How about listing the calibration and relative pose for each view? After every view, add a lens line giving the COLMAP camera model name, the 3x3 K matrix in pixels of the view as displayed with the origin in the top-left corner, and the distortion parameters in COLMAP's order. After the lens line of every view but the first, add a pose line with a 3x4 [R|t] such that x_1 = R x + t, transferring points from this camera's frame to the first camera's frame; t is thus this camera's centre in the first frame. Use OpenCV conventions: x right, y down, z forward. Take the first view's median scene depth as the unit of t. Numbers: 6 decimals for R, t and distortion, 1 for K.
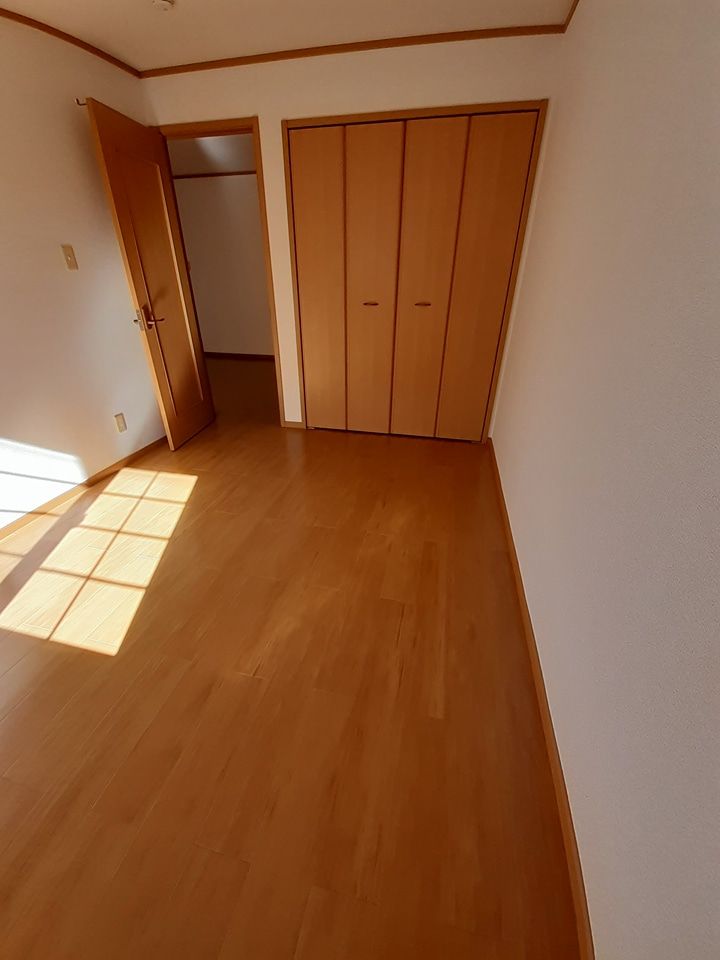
lens RADIAL K [[388.1, 0, 356.5], [0, 388.1, 480.8], [0, 0, 1]] dist [-0.001213, -0.000398]
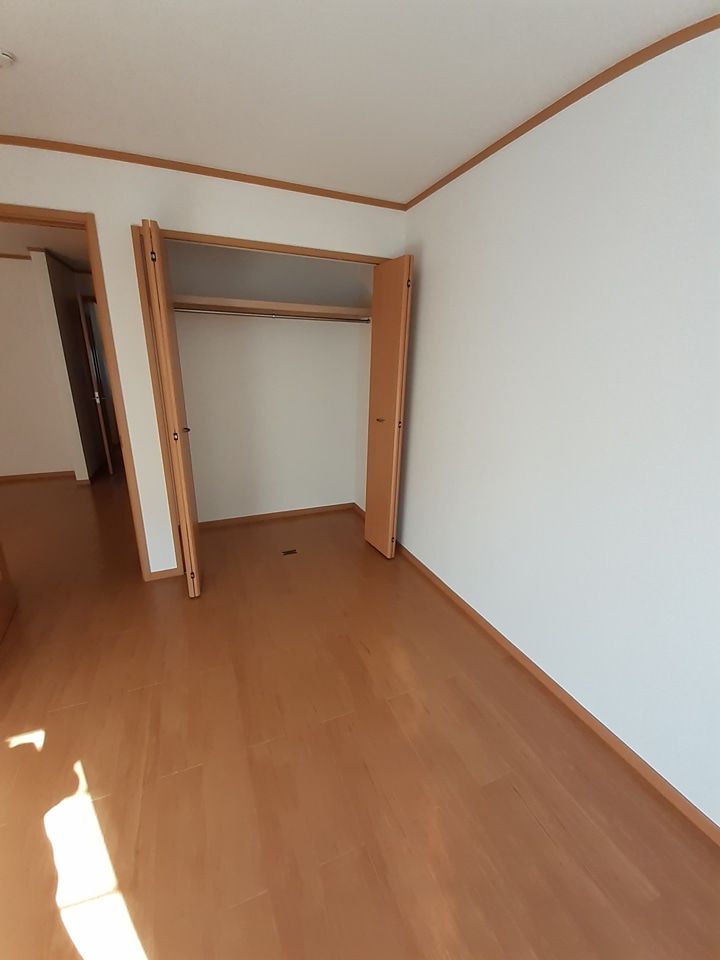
lens RADIAL K [[388.1, 0, 358.5], [0, 388.1, 481.9], [0, 0, 1]] dist [-0.001213, -0.000398]
pose [[0.826535, -0.160986, 0.539373, -0.348772], [0.261847, 0.958202, -0.115261, -0.201241], [-0.498273, 0.236501, 0.834141, 0.219114]]
